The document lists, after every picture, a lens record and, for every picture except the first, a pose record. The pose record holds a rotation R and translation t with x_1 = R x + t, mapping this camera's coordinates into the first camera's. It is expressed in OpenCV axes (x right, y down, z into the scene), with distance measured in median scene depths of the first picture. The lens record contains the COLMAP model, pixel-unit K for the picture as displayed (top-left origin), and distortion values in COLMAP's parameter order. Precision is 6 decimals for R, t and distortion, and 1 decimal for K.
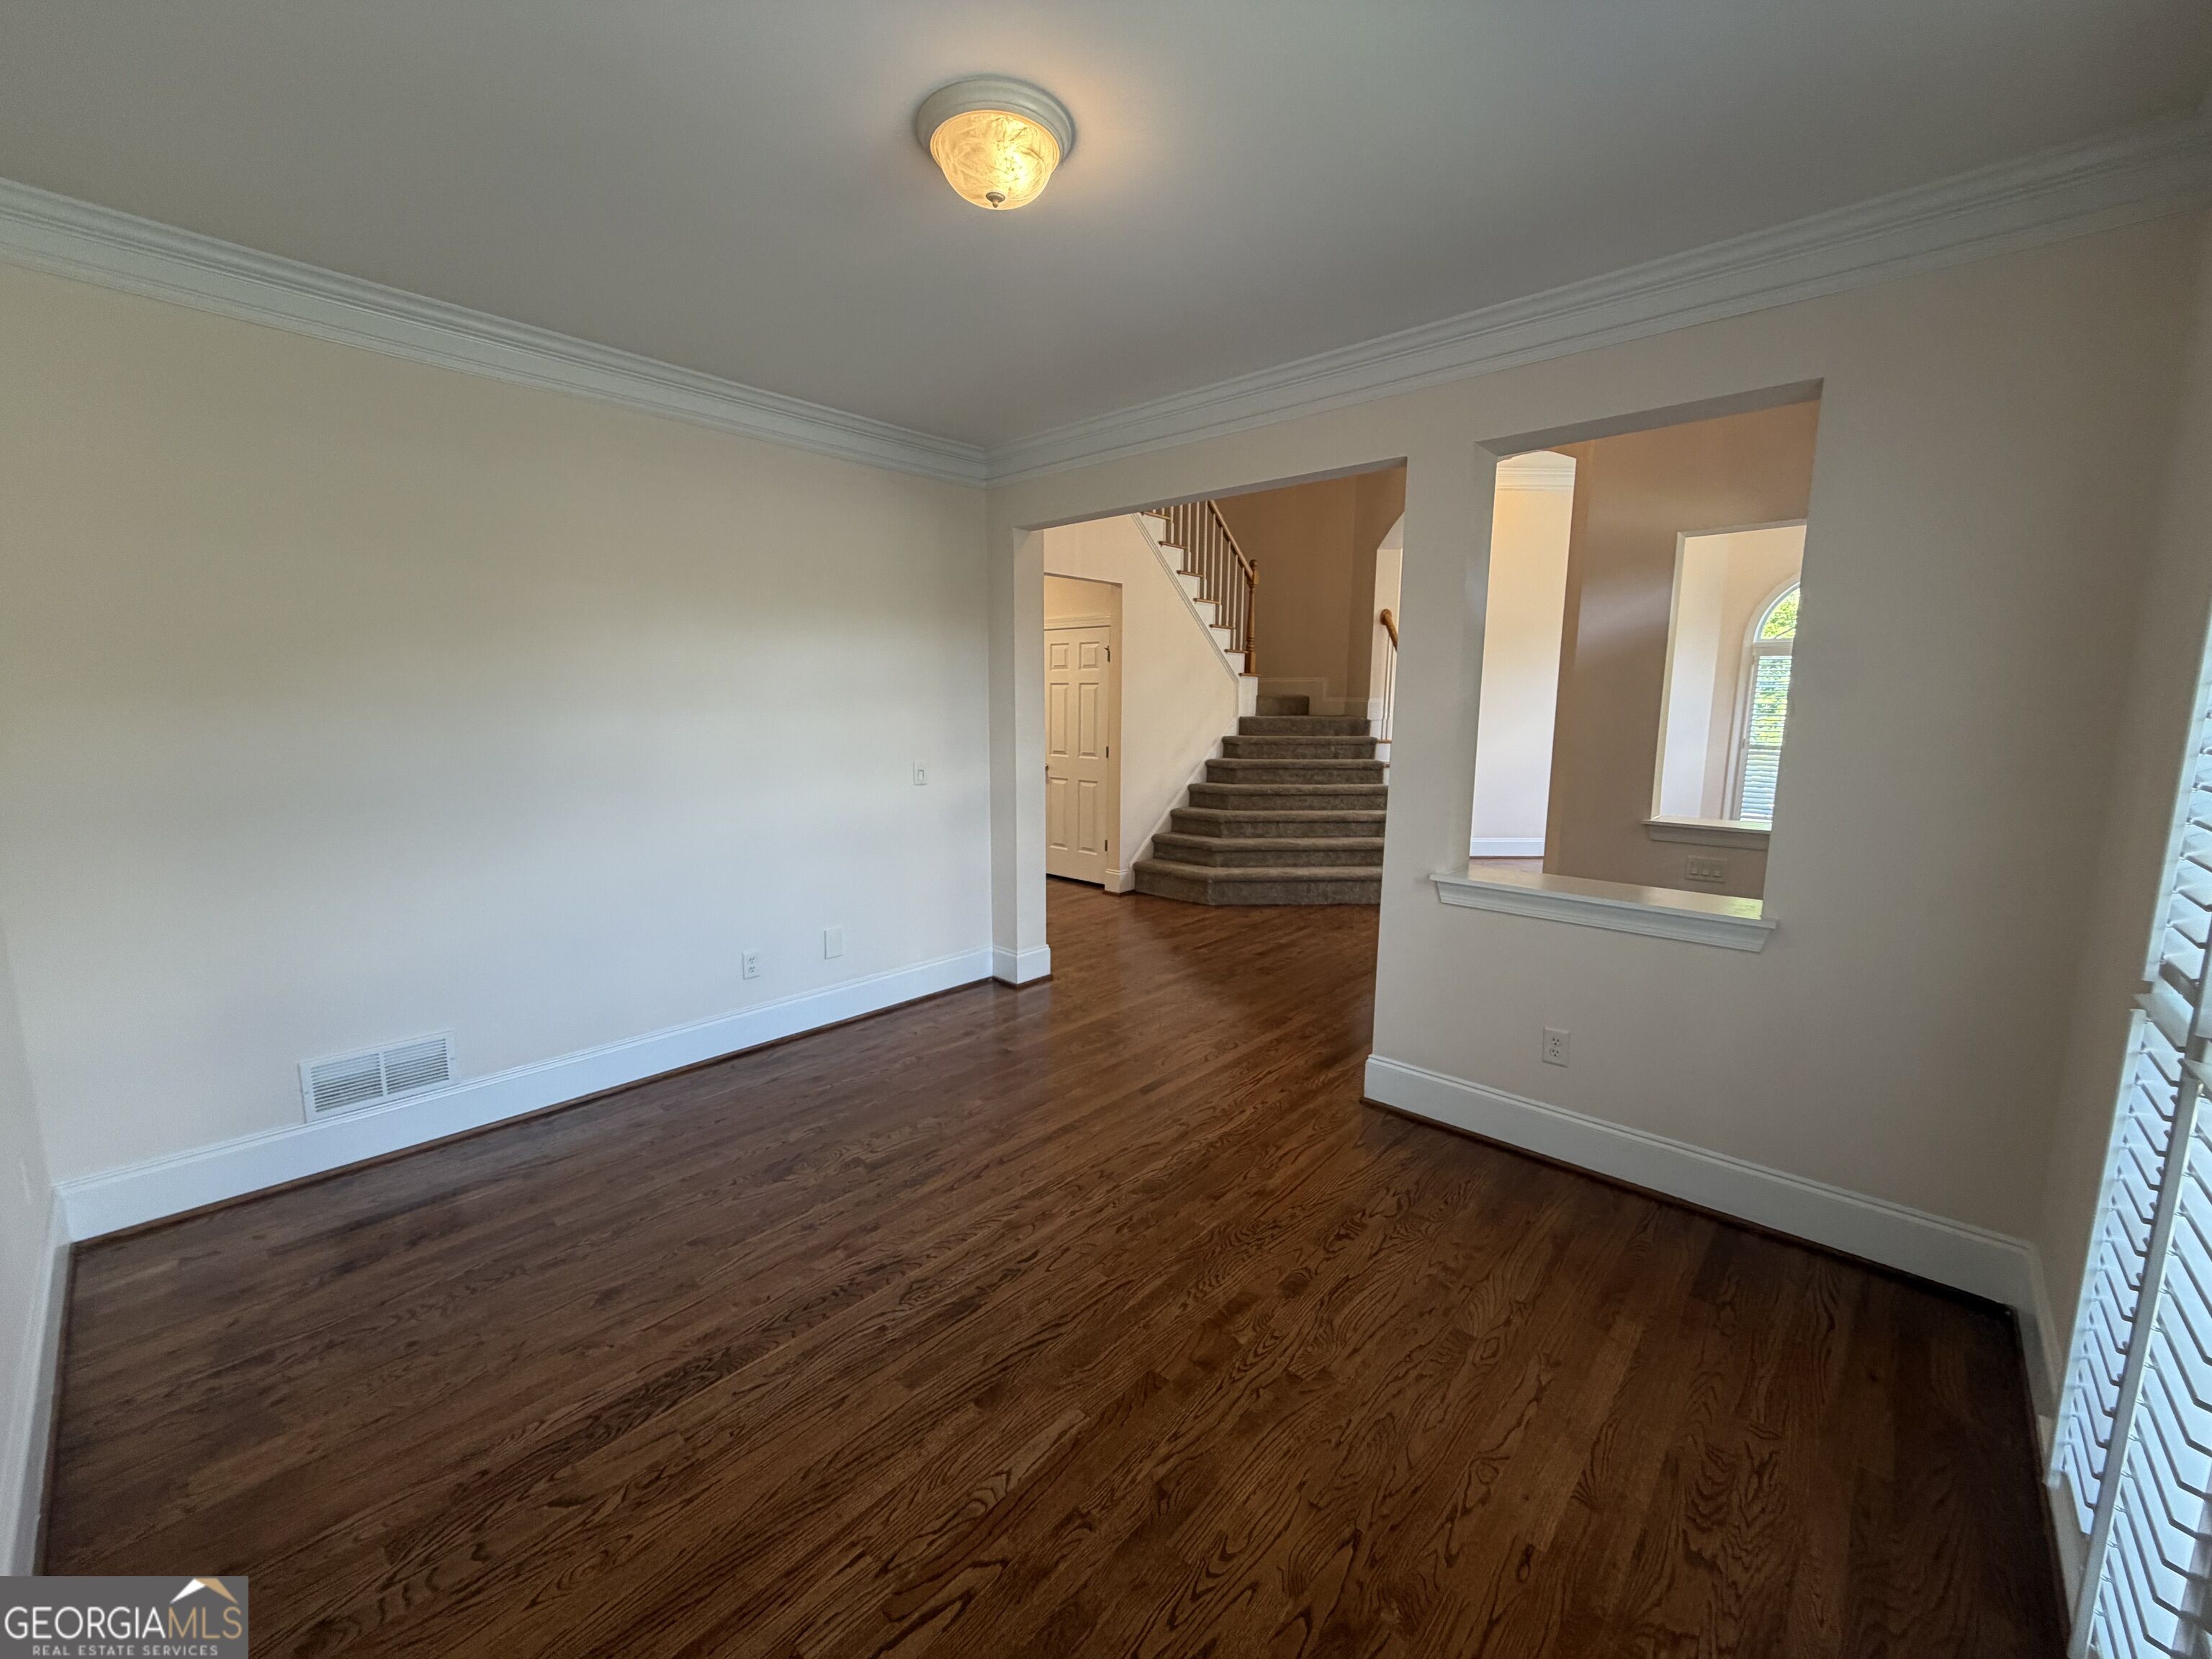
lens RADIAL K [[880.4, 0, 1100.7], [0, 880.4, 827.3], [0, 0, 1]] dist [0.000206, 0.000168]
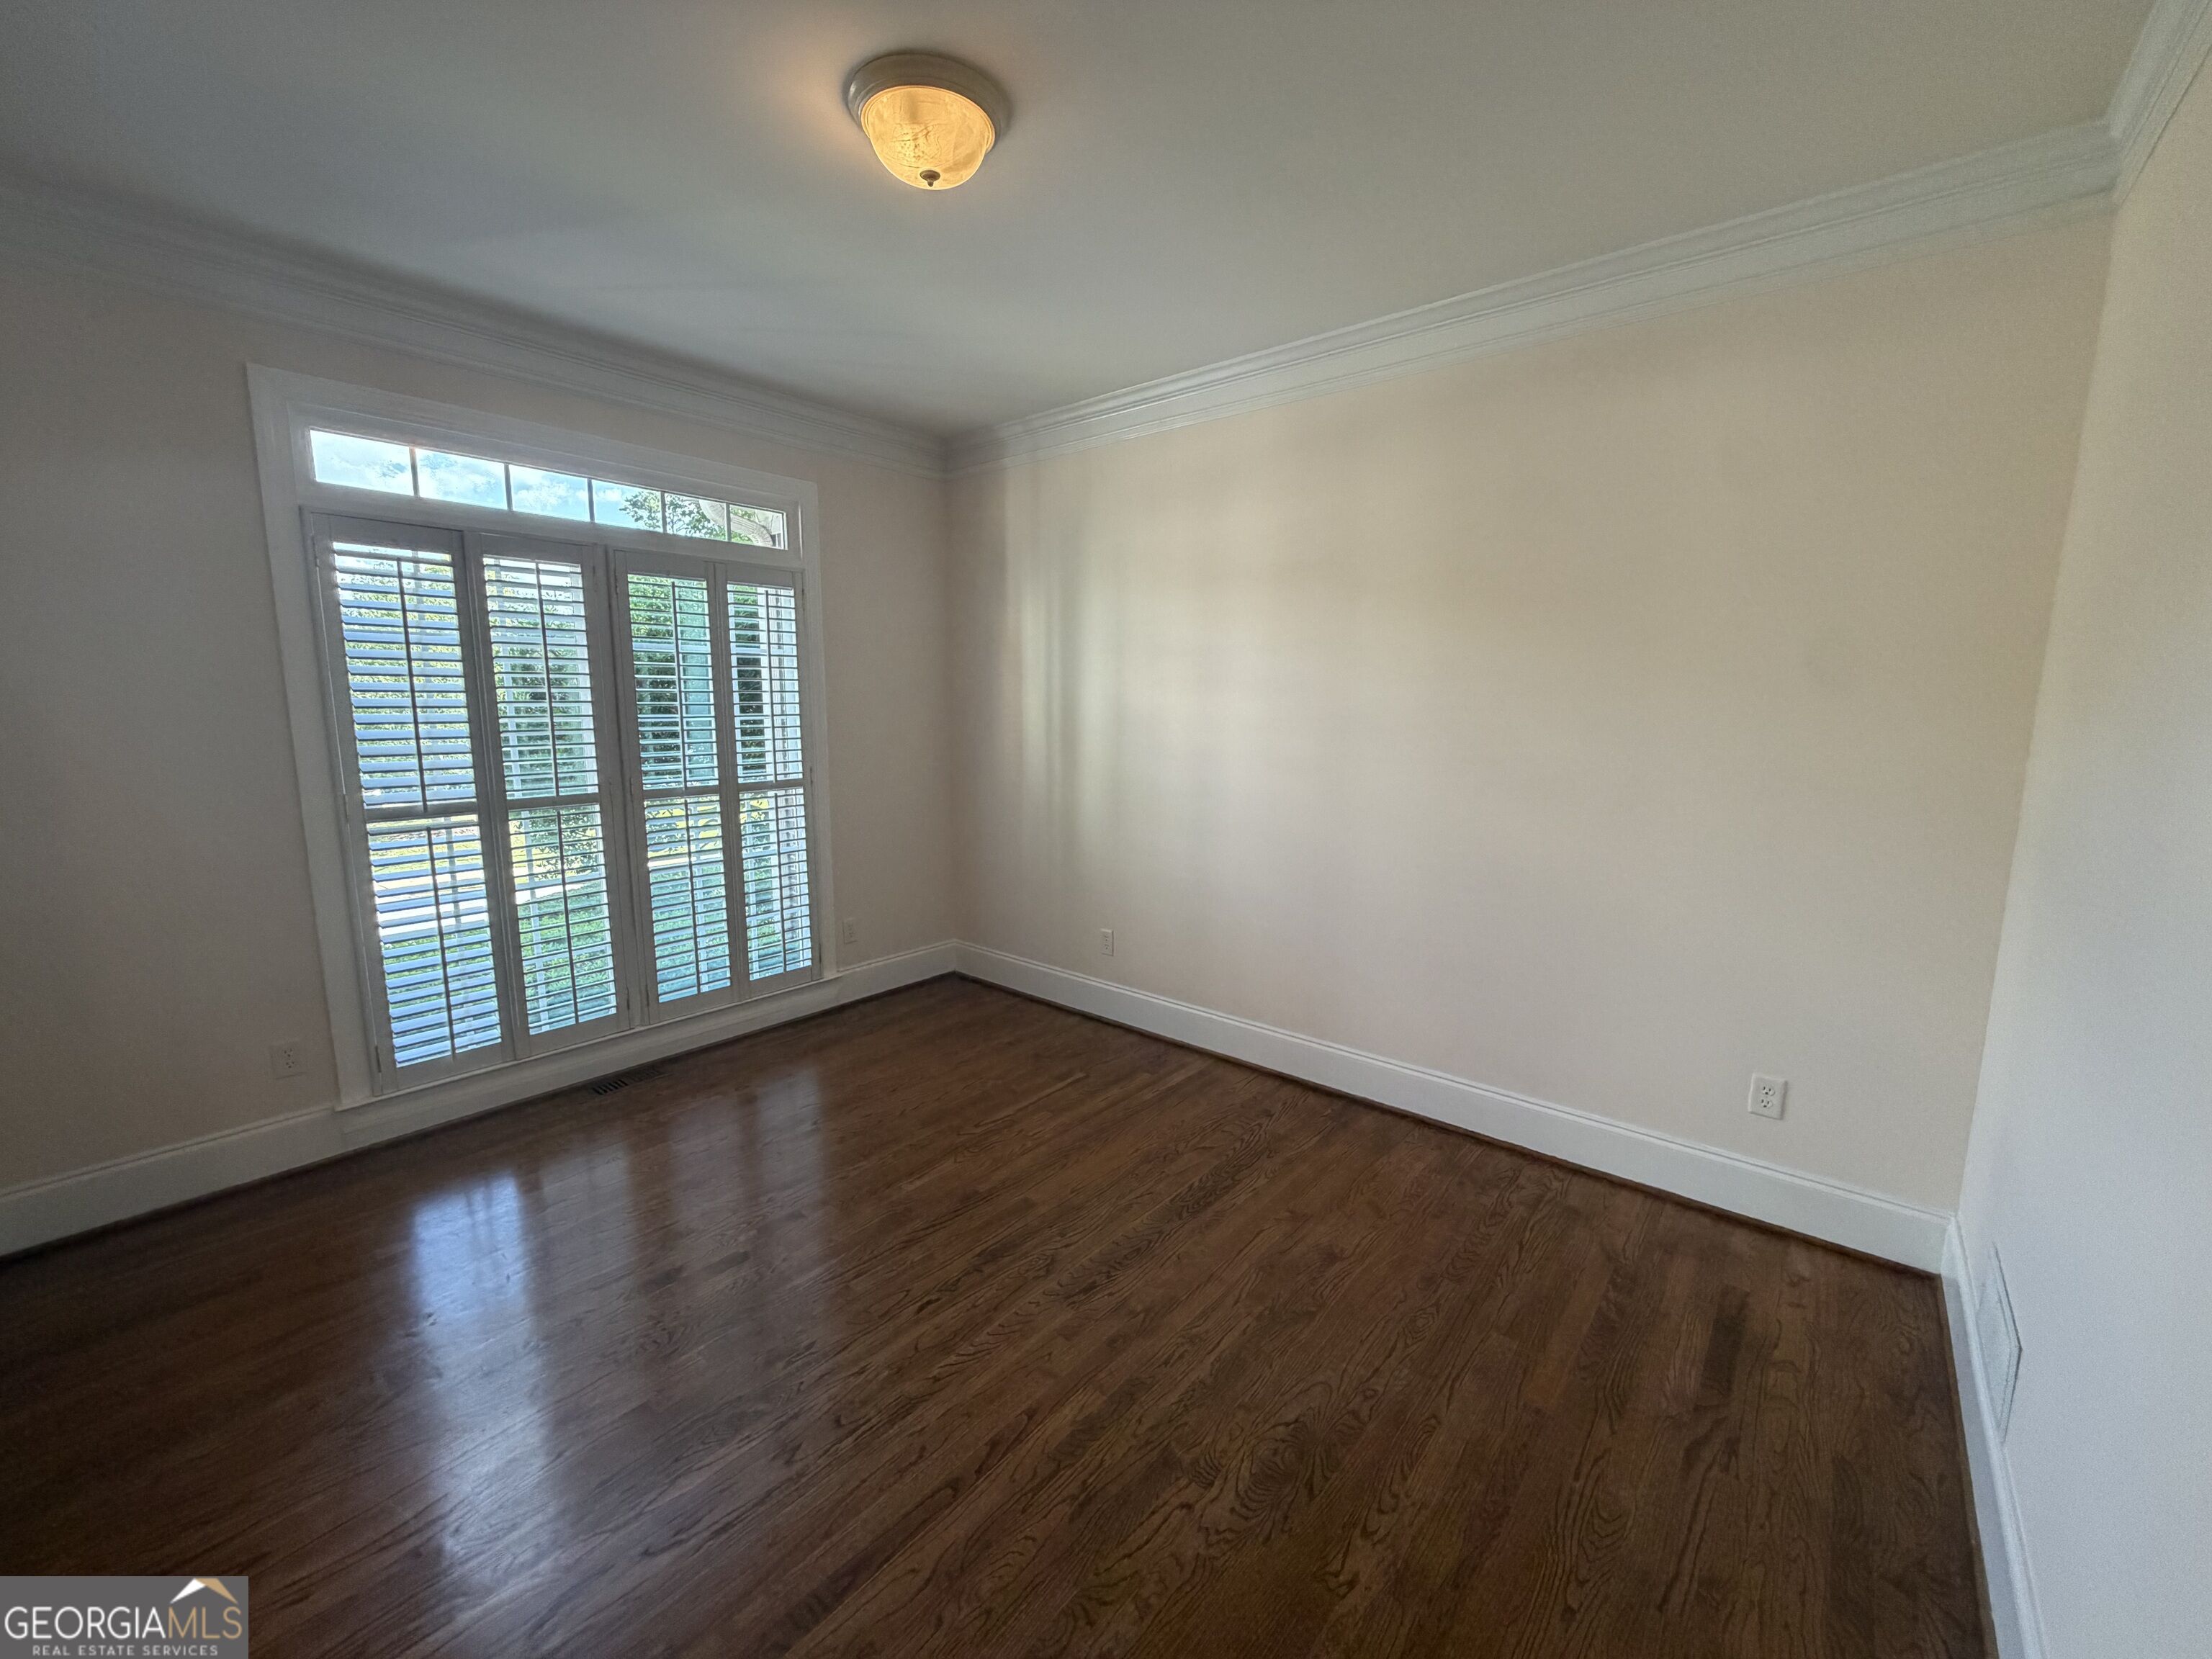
lens RADIAL K [[880.4, 0, 1100.7], [0, 880.4, 827.3], [0, 0, 1]] dist [0.000206, 0.000168]
pose [[-0.999356, -0.005878, -0.035386, -0.232027], [-0.015882, 0.957031, 0.289551, -0.258333], [0.032164, 0.289927, -0.956508, 1.788154]]
